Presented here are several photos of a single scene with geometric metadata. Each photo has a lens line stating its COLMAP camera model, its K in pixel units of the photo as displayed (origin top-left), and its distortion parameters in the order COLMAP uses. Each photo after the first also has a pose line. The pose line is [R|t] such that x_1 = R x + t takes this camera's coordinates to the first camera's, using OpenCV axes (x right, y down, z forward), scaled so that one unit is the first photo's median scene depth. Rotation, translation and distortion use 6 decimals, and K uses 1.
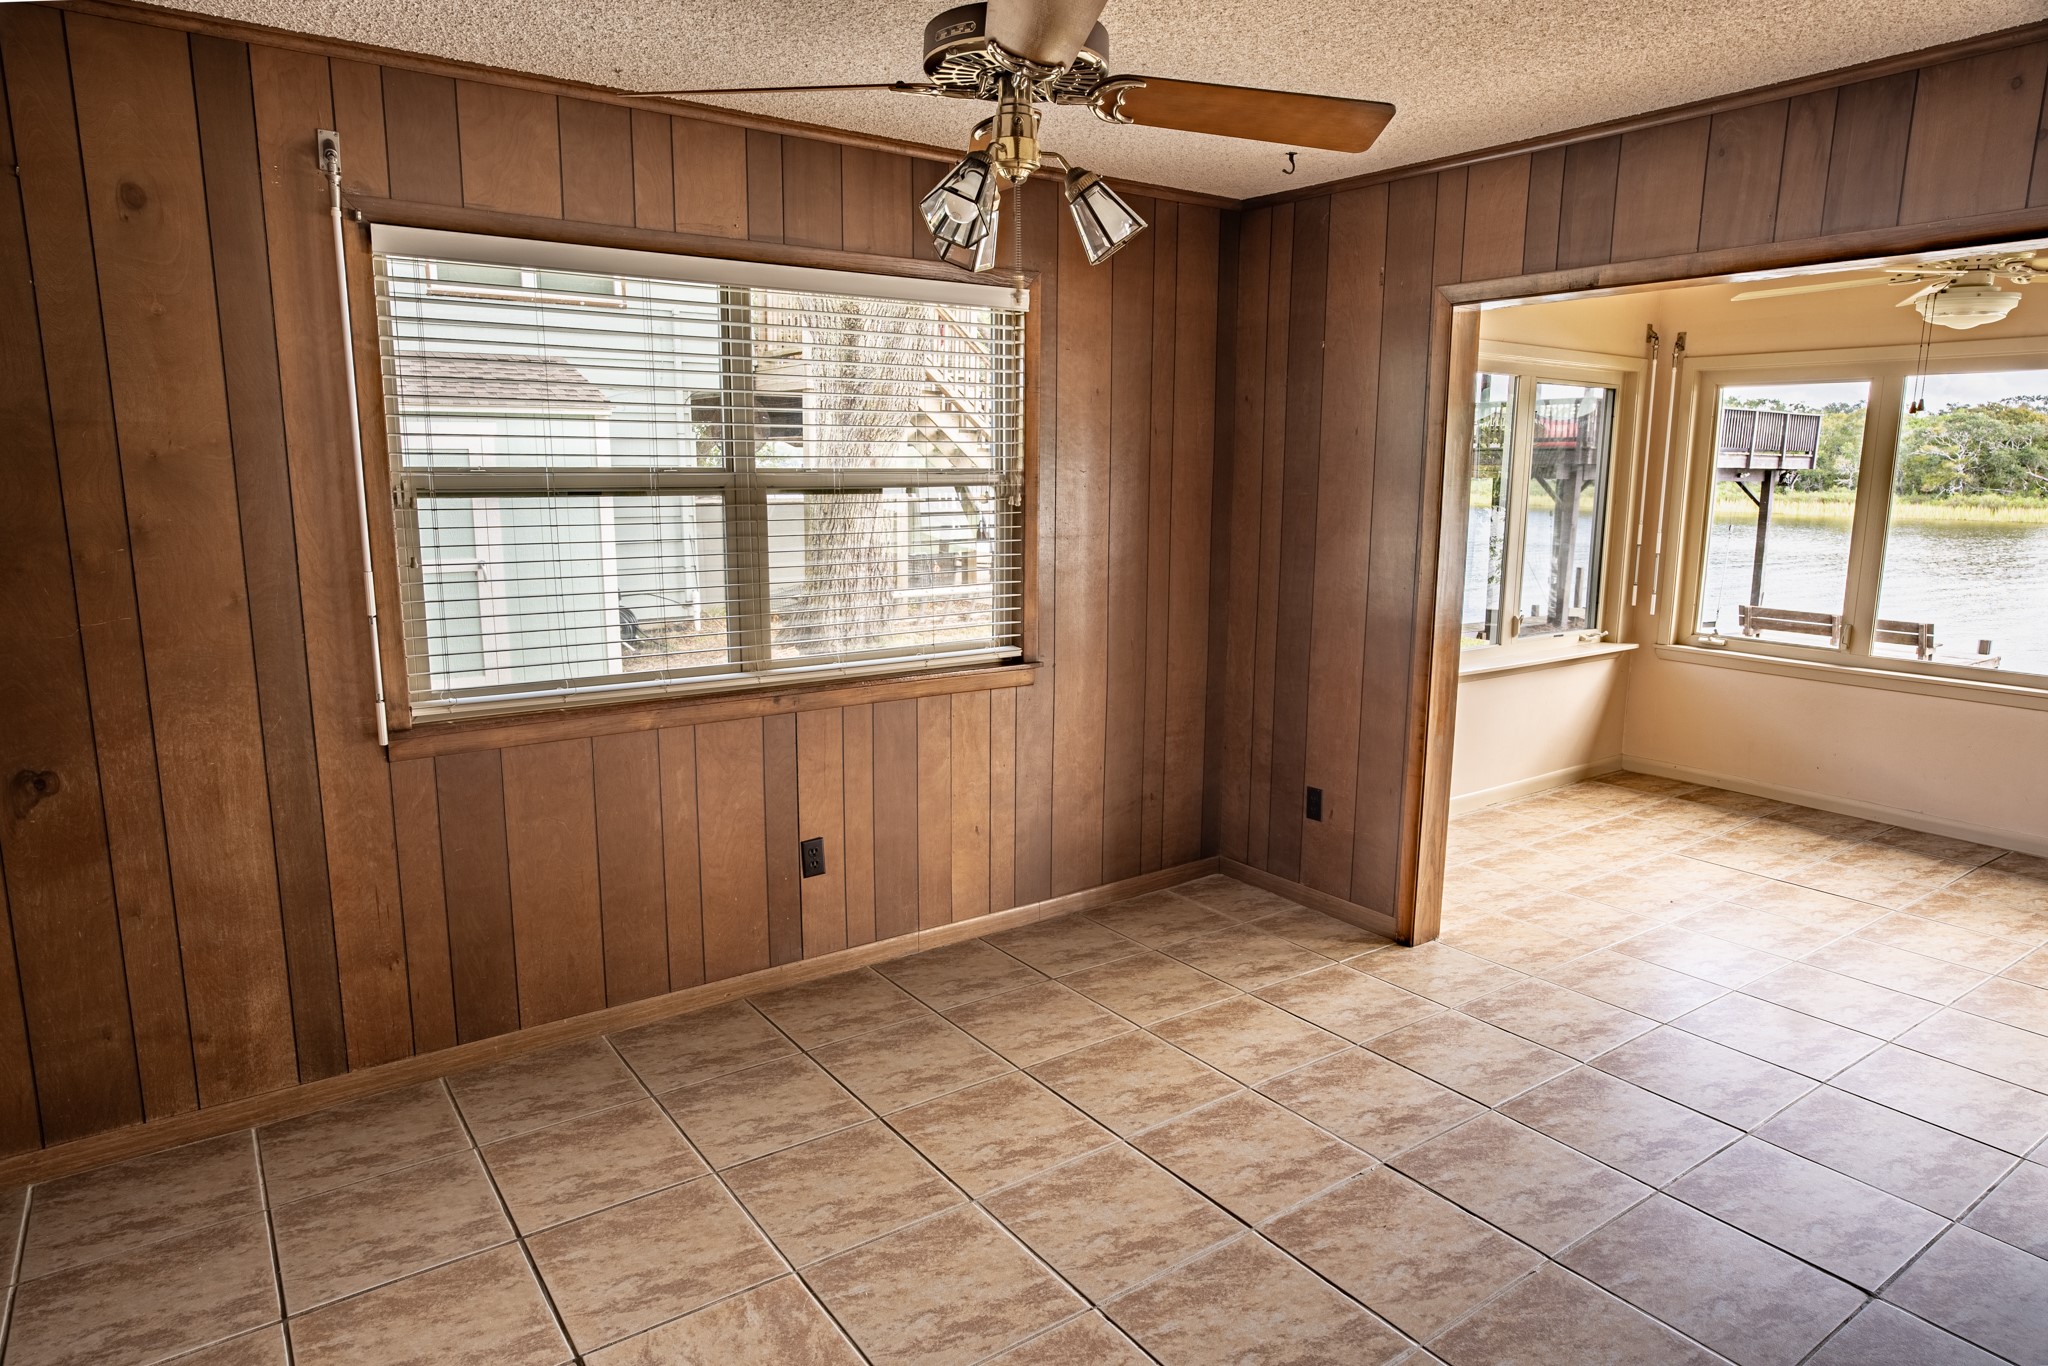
lens RADIAL K [[1221.0, 0, 1017.8], [0, 1221.0, 688.9], [0, 0, 1]] dist [-0.031169, 0.021808]
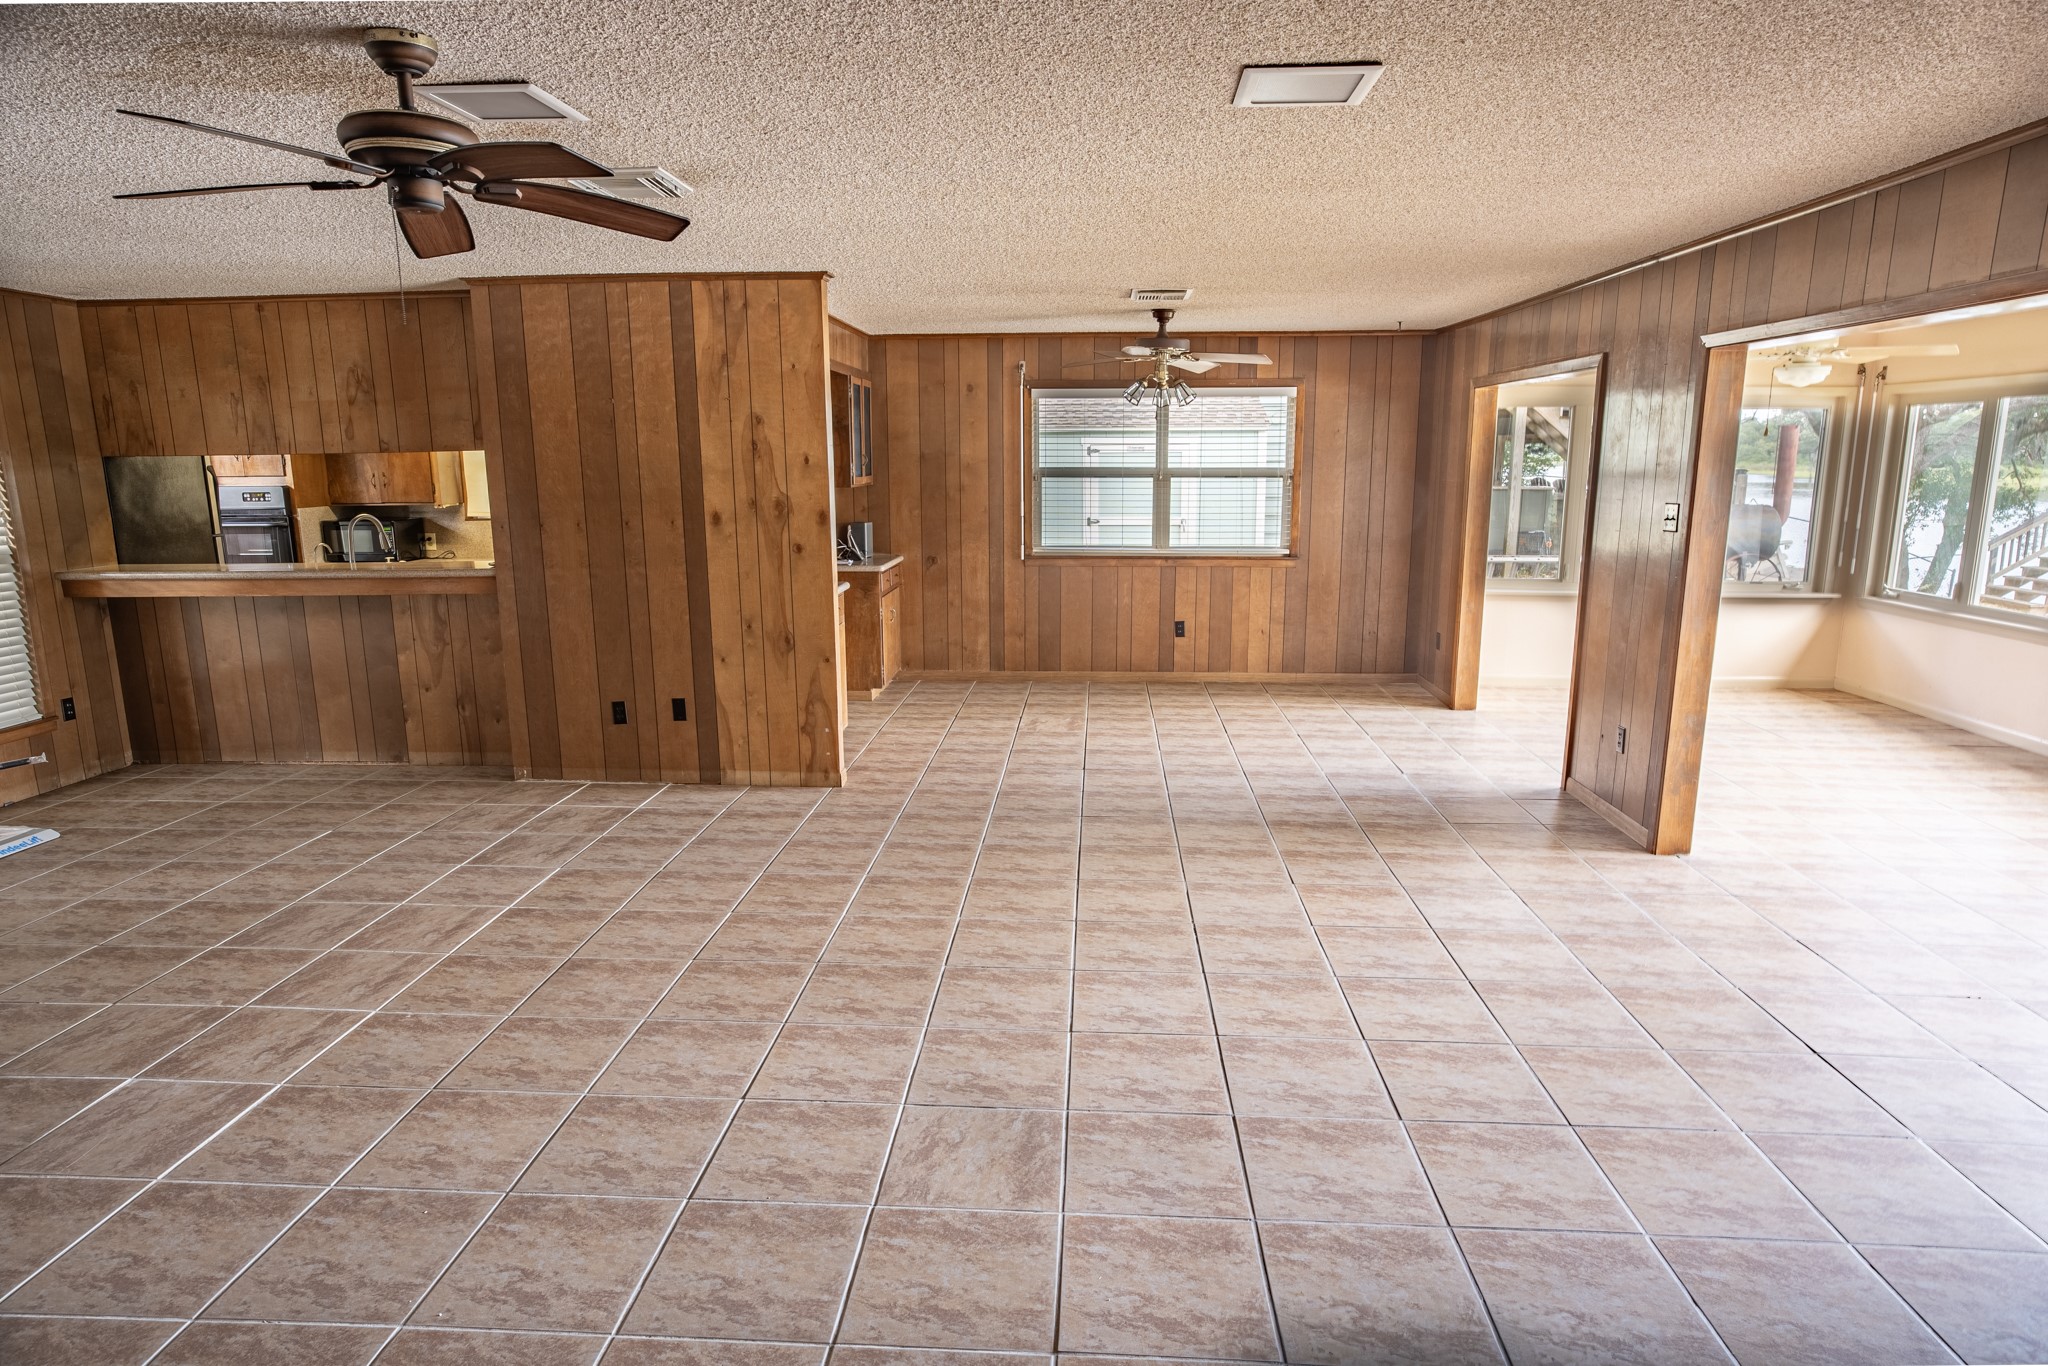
lens RADIAL K [[1201.6, 0, 1030.7], [0, 1201.6, 686.6], [0, 0, 1]] dist [-0.045959, 0.029098]
pose [[0.783413, 0.112419, -0.611250, 0.942966], [-0.104327, 0.993336, 0.048980, 0.147442], [0.612683, 0.025398, 0.789921, -0.931087]]
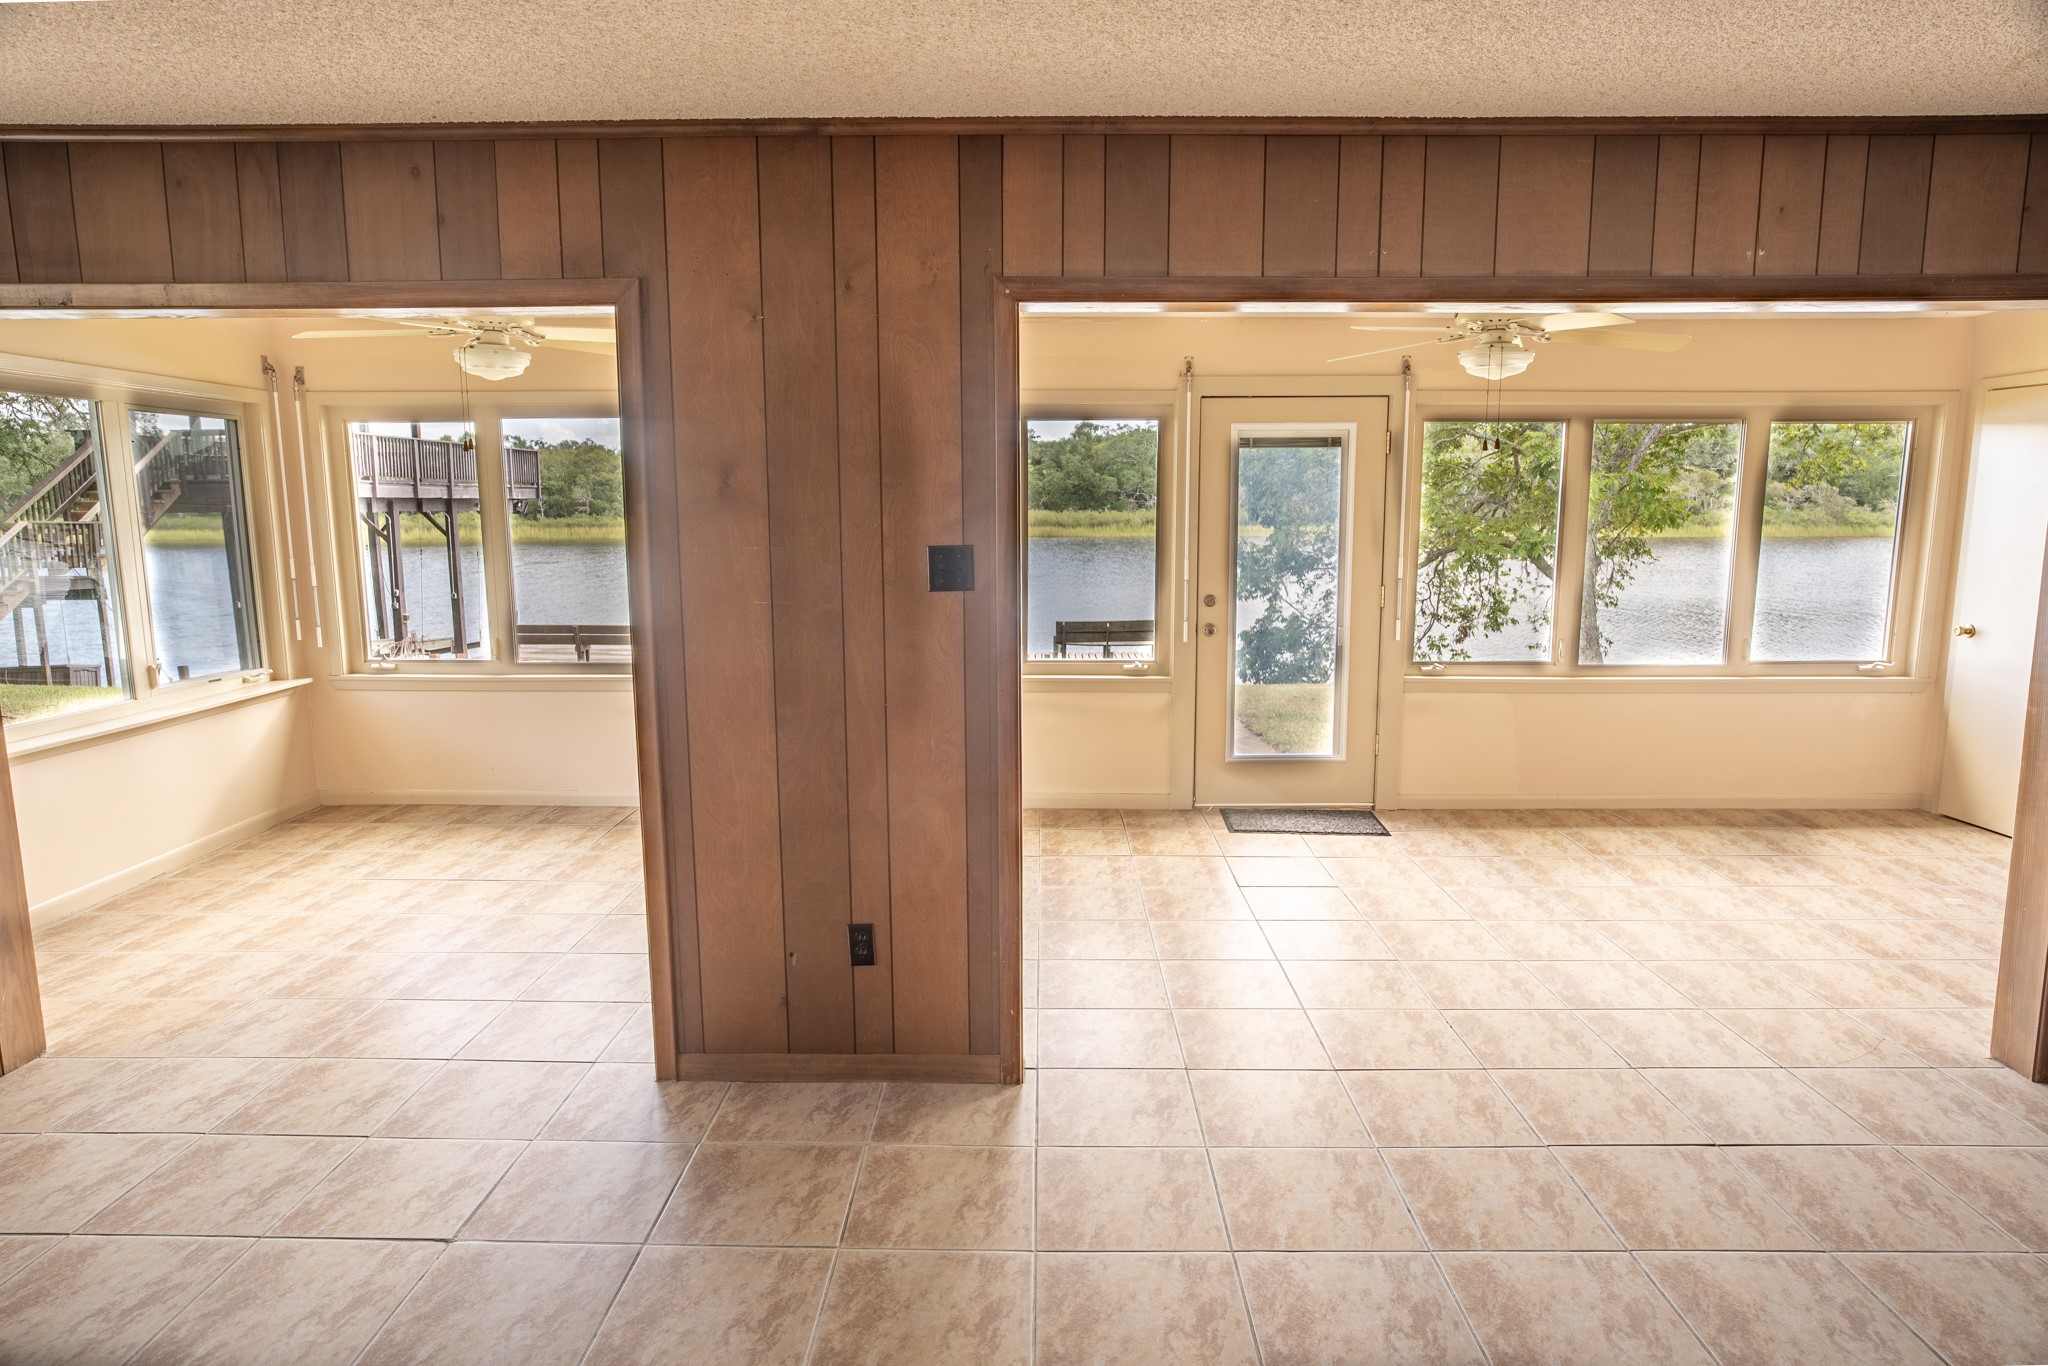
lens RADIAL K [[1201.6, 0, 1030.7], [0, 1201.6, 686.6], [0, 0, 1]] dist [-0.045959, 0.029098]
pose [[0.585694, -0.131604, 0.799777, 0.120980], [0.150586, 0.987219, 0.052171, 0.011851], [-0.796421, 0.089879, 0.598026, -0.069765]]
